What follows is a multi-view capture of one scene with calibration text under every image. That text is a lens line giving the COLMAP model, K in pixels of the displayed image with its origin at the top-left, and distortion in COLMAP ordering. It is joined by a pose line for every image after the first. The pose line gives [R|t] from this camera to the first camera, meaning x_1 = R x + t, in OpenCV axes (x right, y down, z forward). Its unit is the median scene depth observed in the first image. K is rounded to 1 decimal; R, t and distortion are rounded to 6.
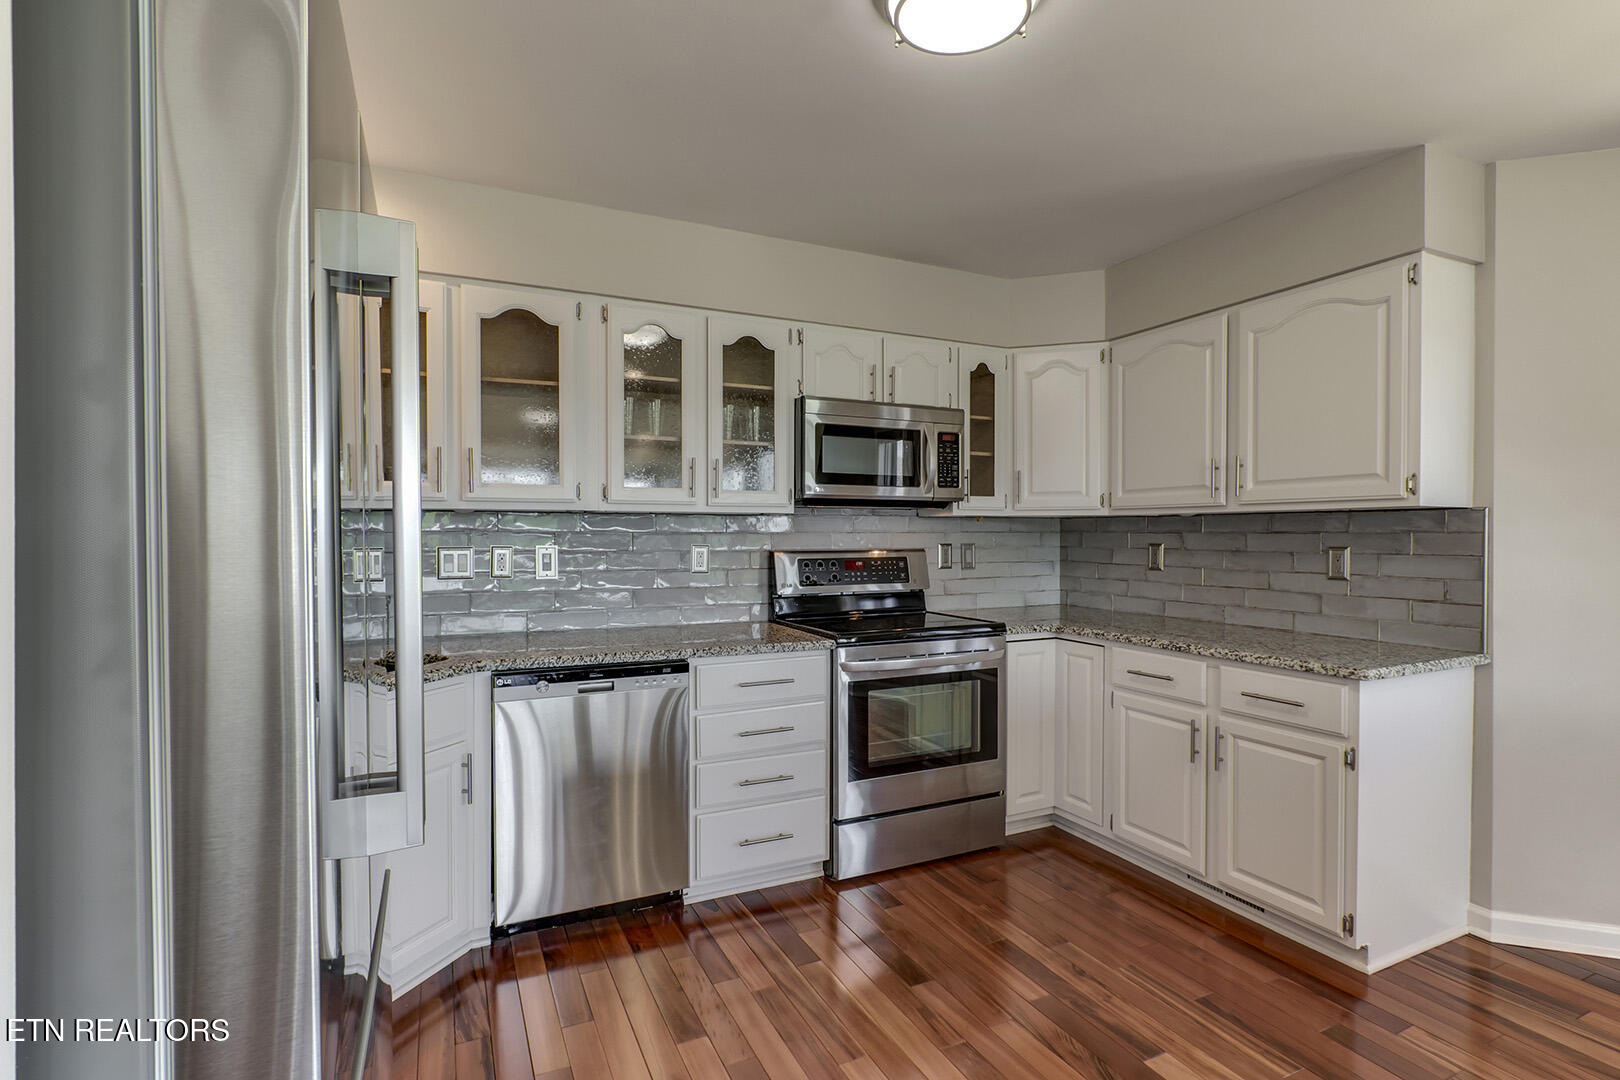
lens RADIAL K [[764.9, 0, 803.8], [0, 764.9, 538.2], [0, 0, 1]] dist [-0.028082, 0.005356]
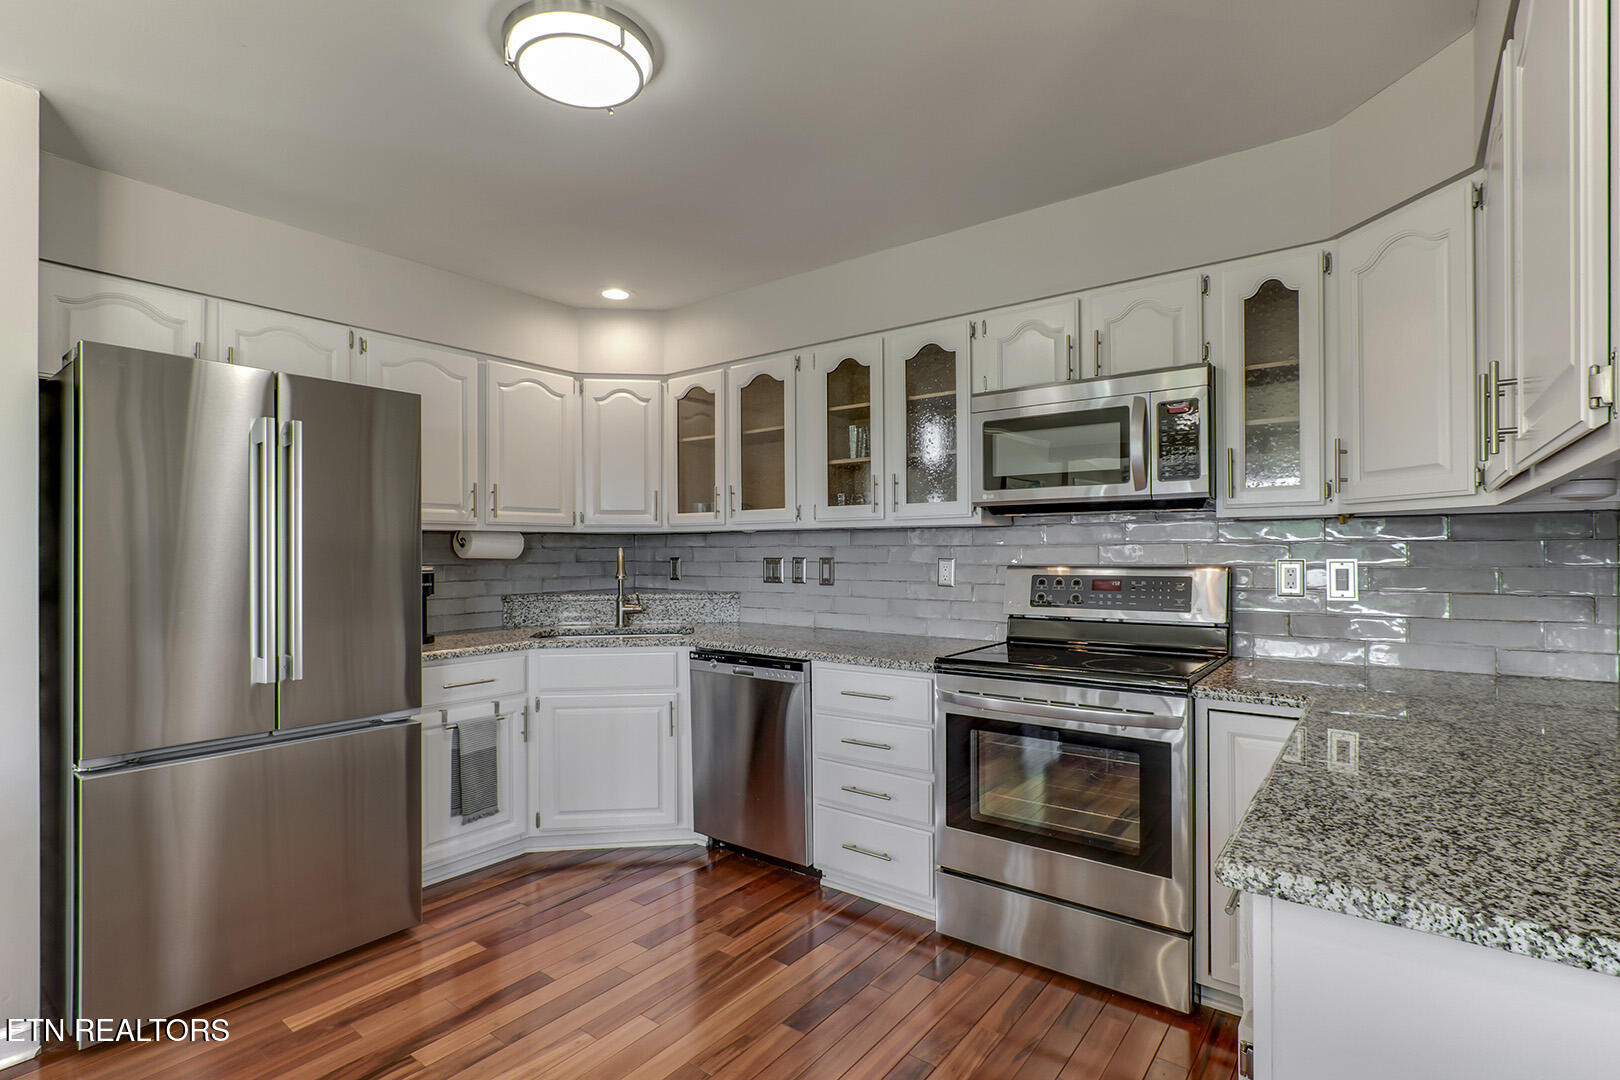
lens RADIAL K [[764.9, 0, 814.0], [0, 764.9, 547.9], [0, 0, 1]] dist [-0.028082, 0.005356]
pose [[0.464782, -0.005020, -0.885411, 0.713805], [0.001172, 0.999987, -0.005055, 0.000209], [0.885424, 0.001312, 0.464781, 0.413669]]
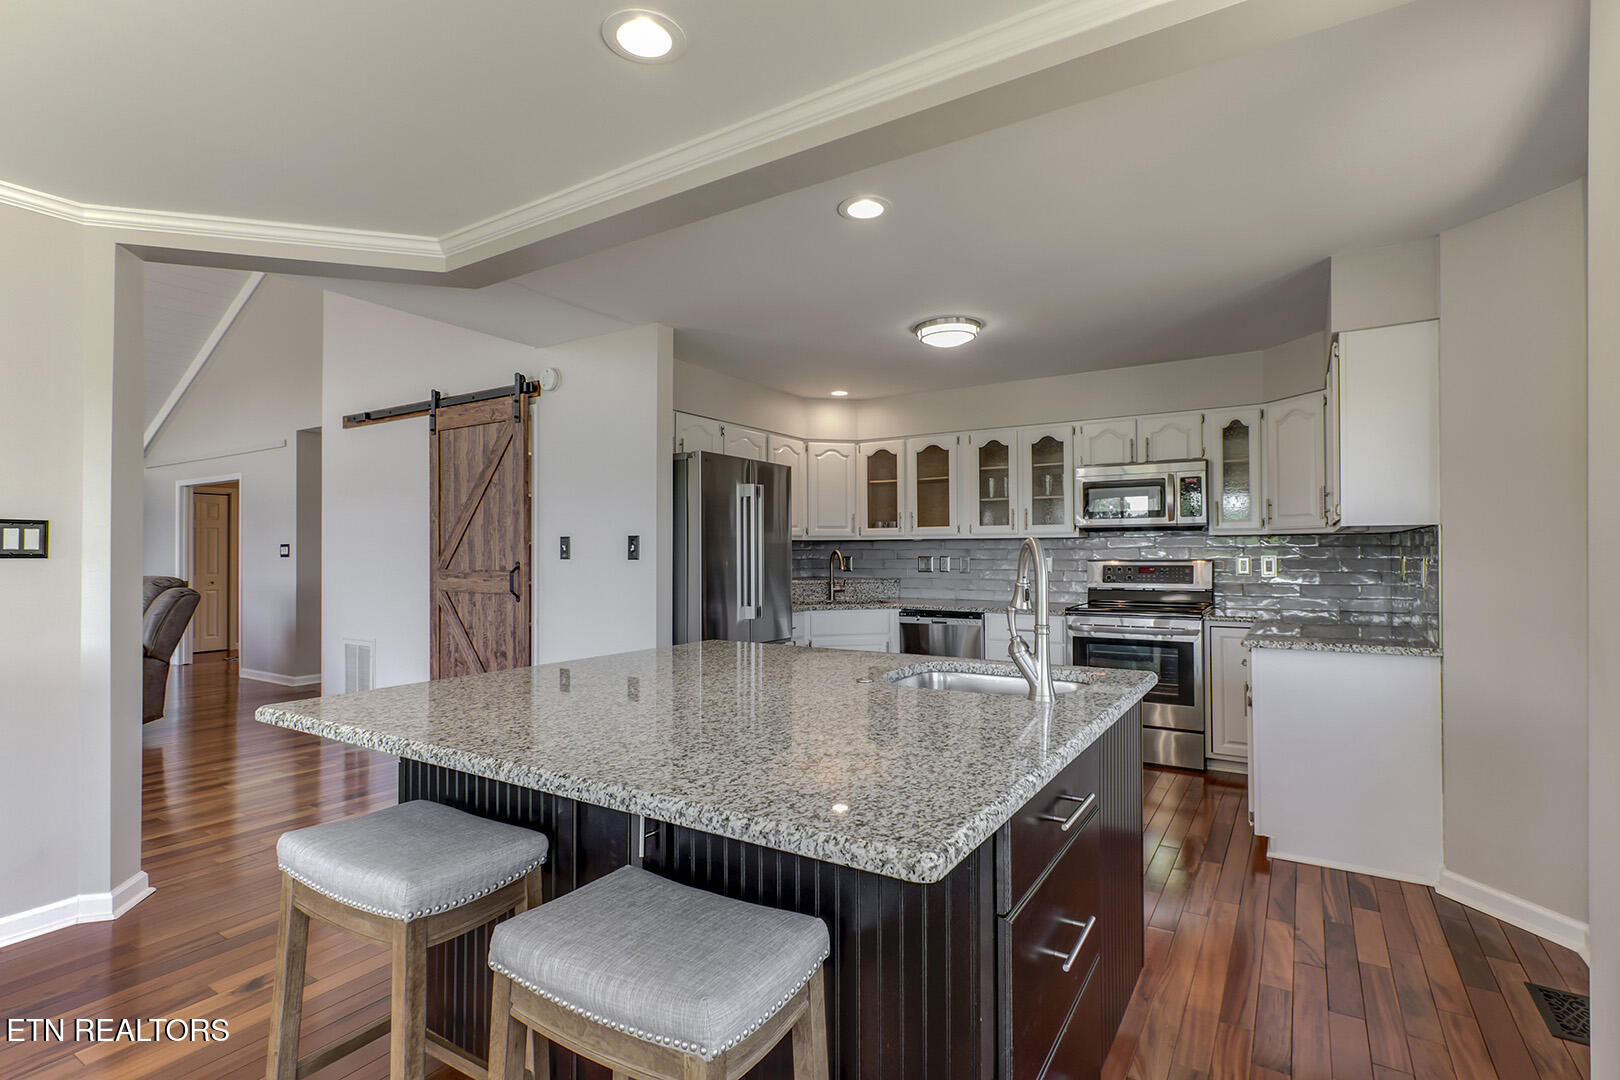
lens RADIAL K [[764.9, 0, 808.8], [0, 764.9, 539.2], [0, 0, 1]] dist [-0.028082, 0.005356]
pose [[0.529701, -0.015912, -0.848035, 1.100087], [0.001140, 0.999836, -0.018048, 0.001253], [0.848184, 0.008593, 0.529632, -0.375291]]
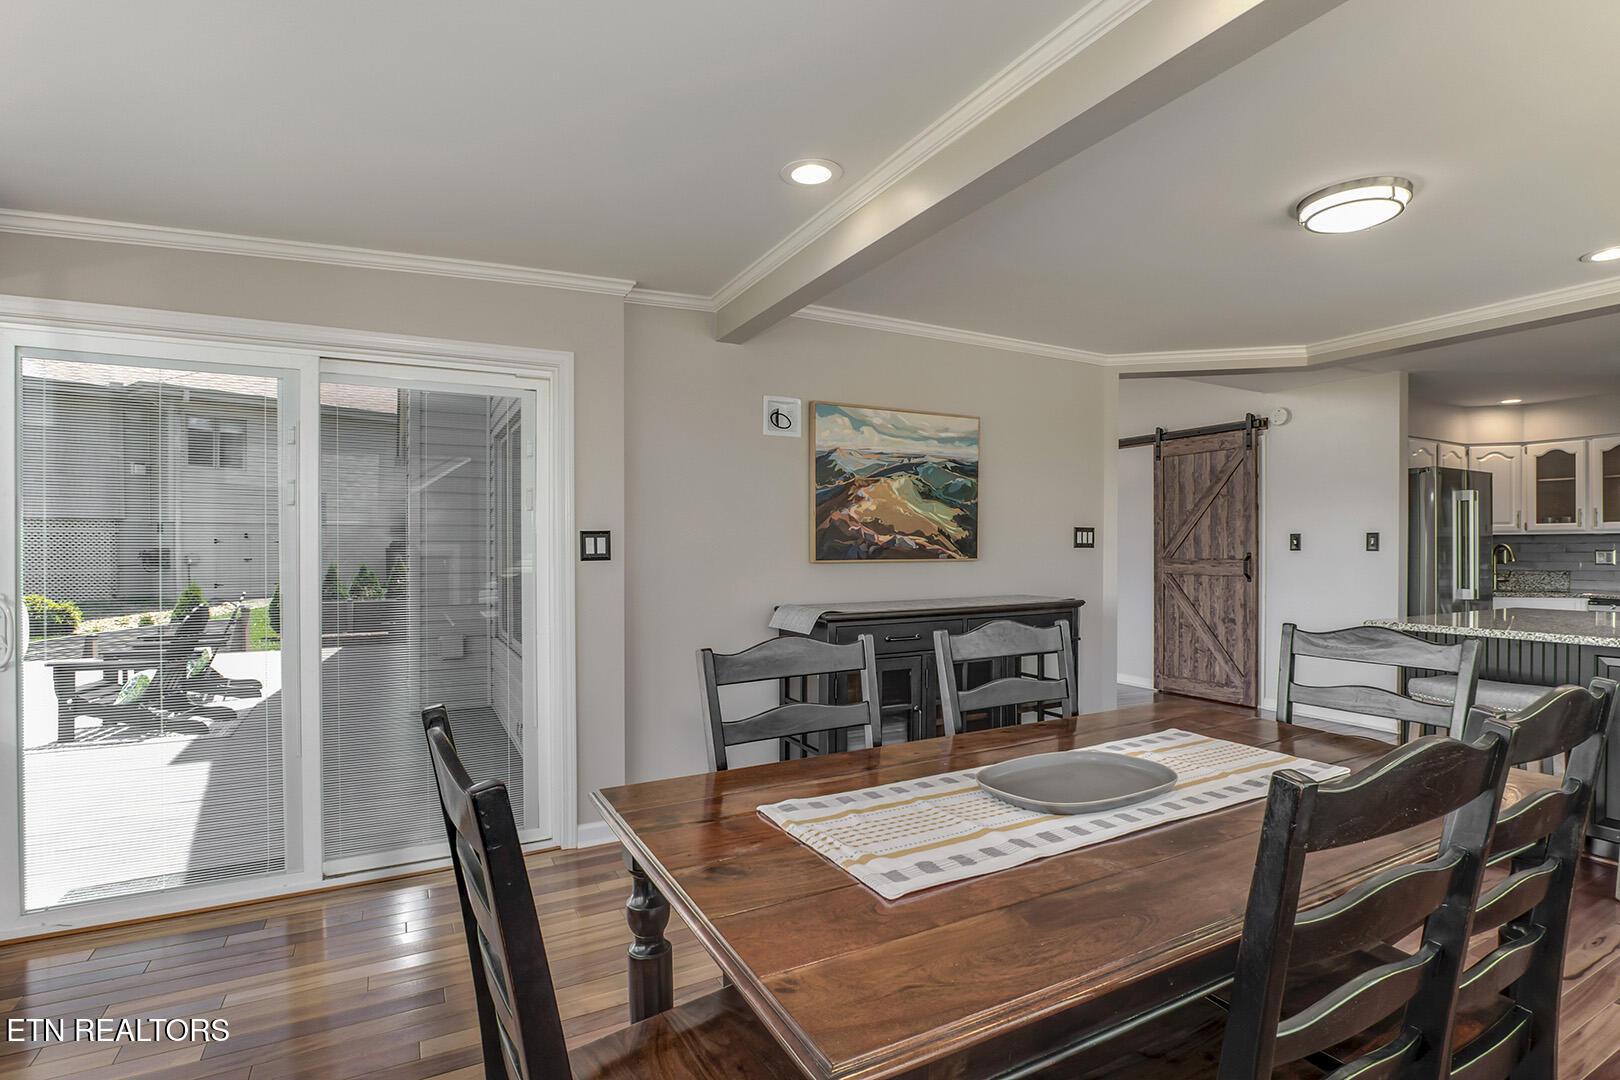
lens RADIAL K [[816.2, 0, 859.9], [0, 816.2, 574.3], [0, 0, 1]] dist [0.001004, 0.001786]
pose [[0.092122, 0.020577, -0.995535, 1.597825], [-0.000210, 0.999787, 0.020645, 0.031445], [0.995748, -0.001693, 0.092106, -1.277082]]
